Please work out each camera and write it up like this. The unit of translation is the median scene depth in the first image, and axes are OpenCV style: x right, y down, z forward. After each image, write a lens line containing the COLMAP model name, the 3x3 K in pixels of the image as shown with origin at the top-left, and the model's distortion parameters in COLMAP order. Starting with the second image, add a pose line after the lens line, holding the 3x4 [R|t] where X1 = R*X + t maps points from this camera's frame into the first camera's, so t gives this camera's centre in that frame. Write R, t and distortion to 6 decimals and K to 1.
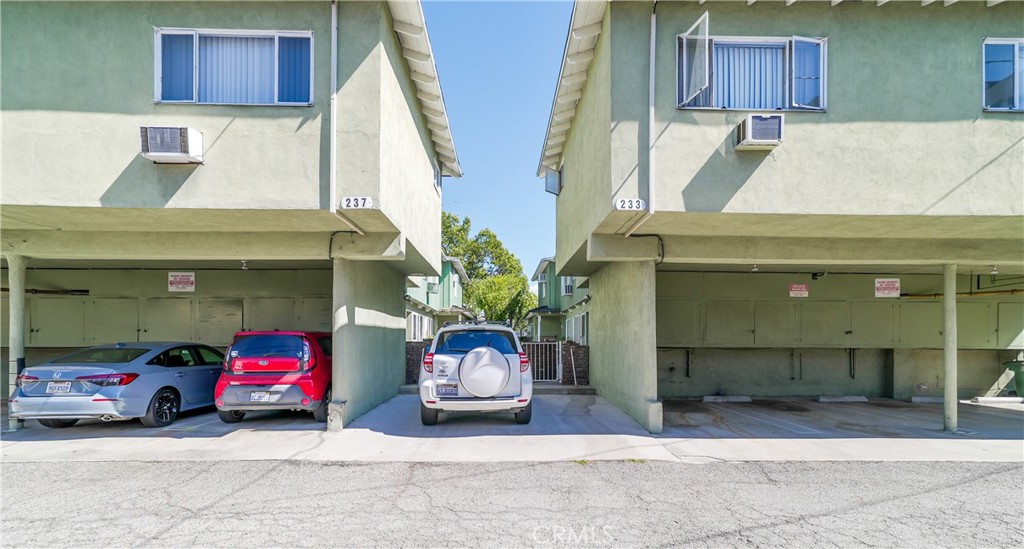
lens RADIAL K [[471.5, 0, 511.0], [0, 471.5, 341.7], [0, 0, 1]] dist [0.001235, 0.001836]
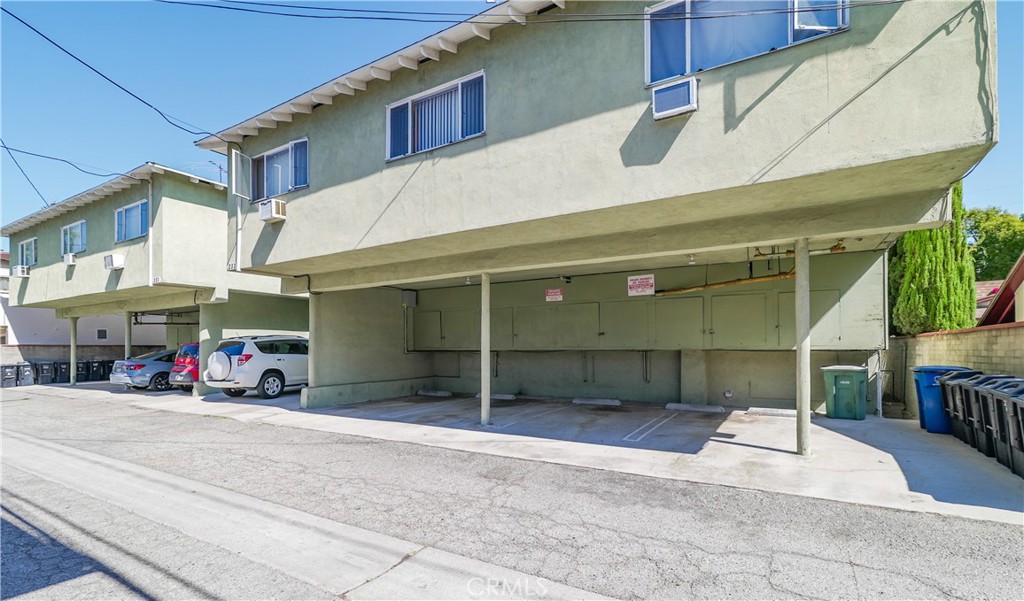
lens RADIAL K [[491.5, 0, 512.4], [0, 491.5, 351.0], [0, 0, 1]] dist [-0.011805, 0.000264]
pose [[0.836162, -0.008001, -0.548424, 1.646424], [0.010843, 0.999939, 0.001944, 0.017319], [0.548375, -0.007572, 0.836198, 0.066125]]
